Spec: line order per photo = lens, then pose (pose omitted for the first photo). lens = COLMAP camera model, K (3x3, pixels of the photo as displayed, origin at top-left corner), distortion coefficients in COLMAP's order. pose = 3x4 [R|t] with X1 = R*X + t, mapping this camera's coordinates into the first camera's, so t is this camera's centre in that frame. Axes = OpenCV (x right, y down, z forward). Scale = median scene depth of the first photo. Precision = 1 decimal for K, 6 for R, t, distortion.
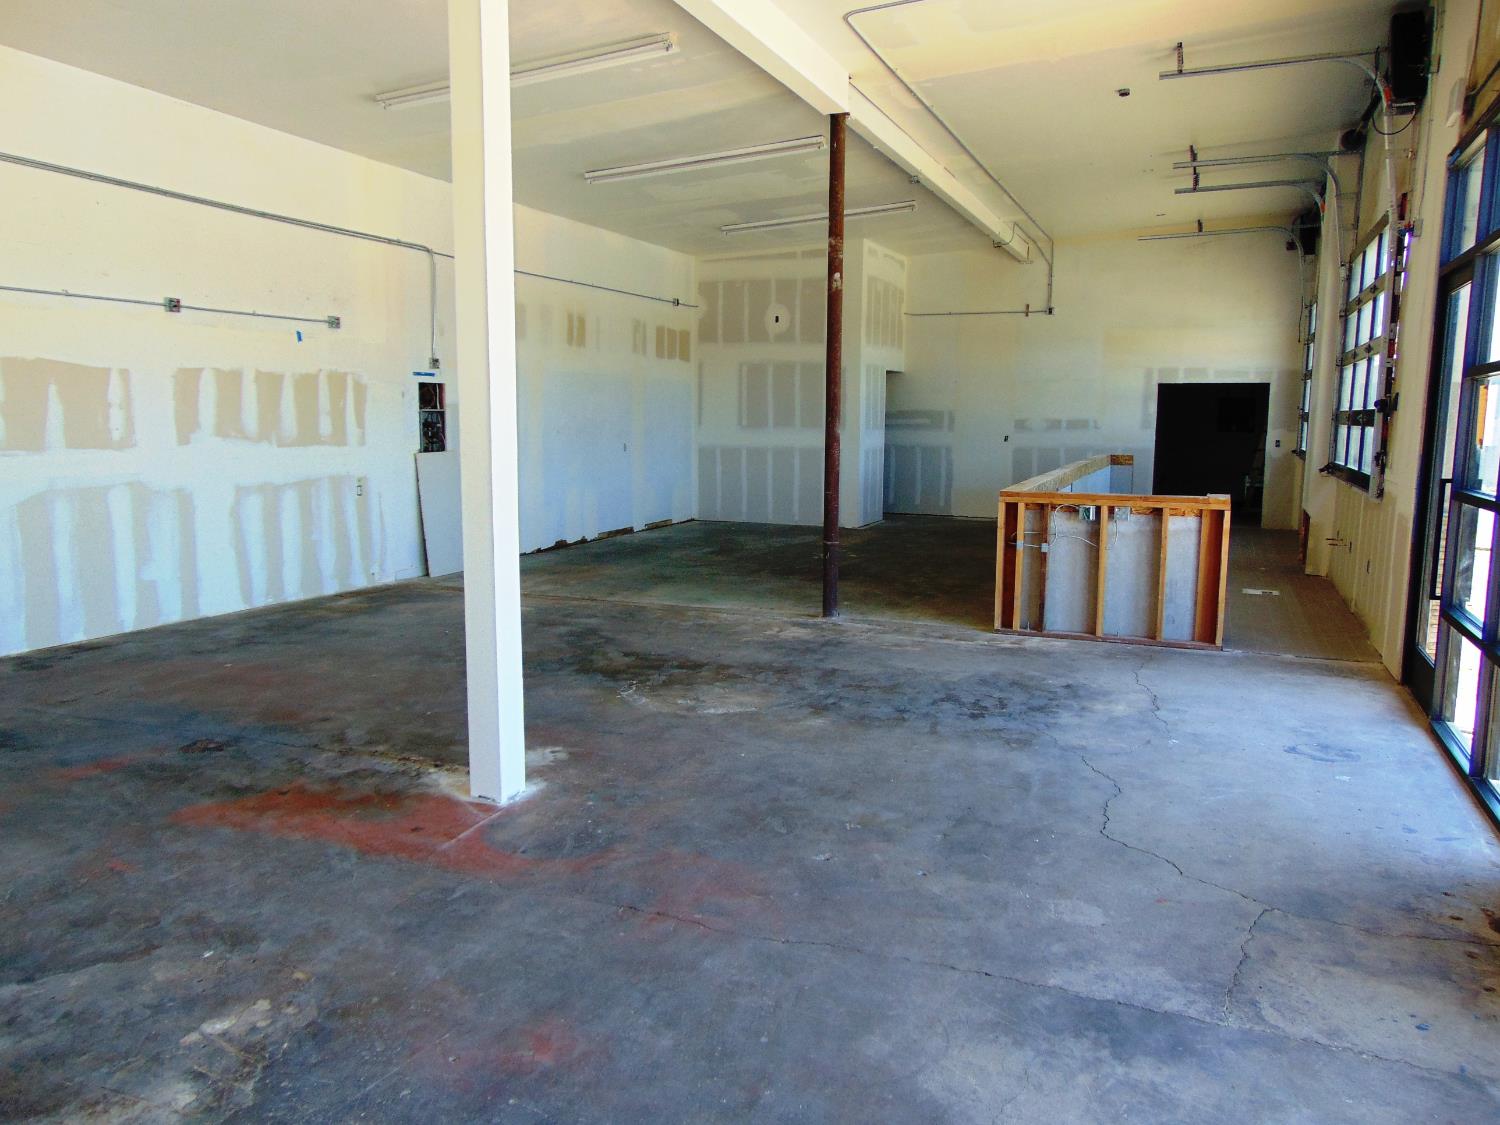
lens RADIAL K [[1116.2, 0, 750.2], [0, 1116.2, 566.9], [0, 0, 1]] dist [0.006978, 0.006919]
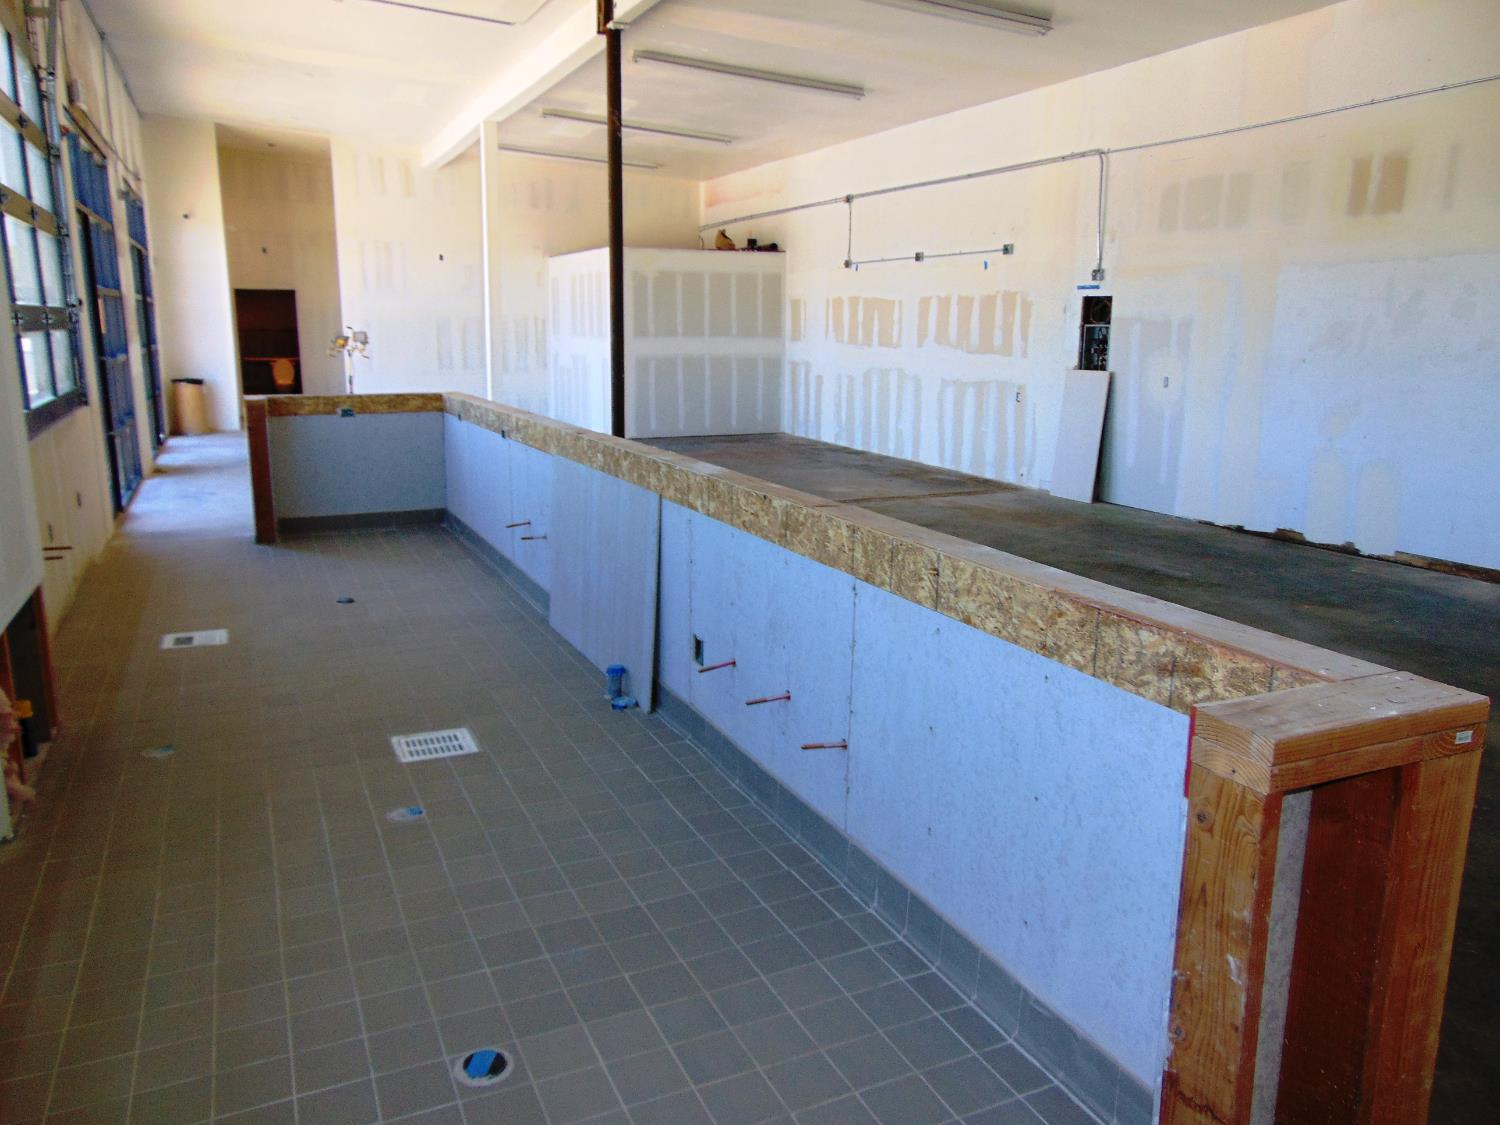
lens RADIAL K [[1116.2, 0, 749.2], [0, 1116.2, 553.5], [0, 0, 1]] dist [0.006978, 0.006919]
pose [[-0.678606, 0.140878, -0.720865, 0.710226], [-0.110183, 0.950804, 0.289538, -0.227707], [0.726191, 0.275909, -0.629699, 1.650393]]
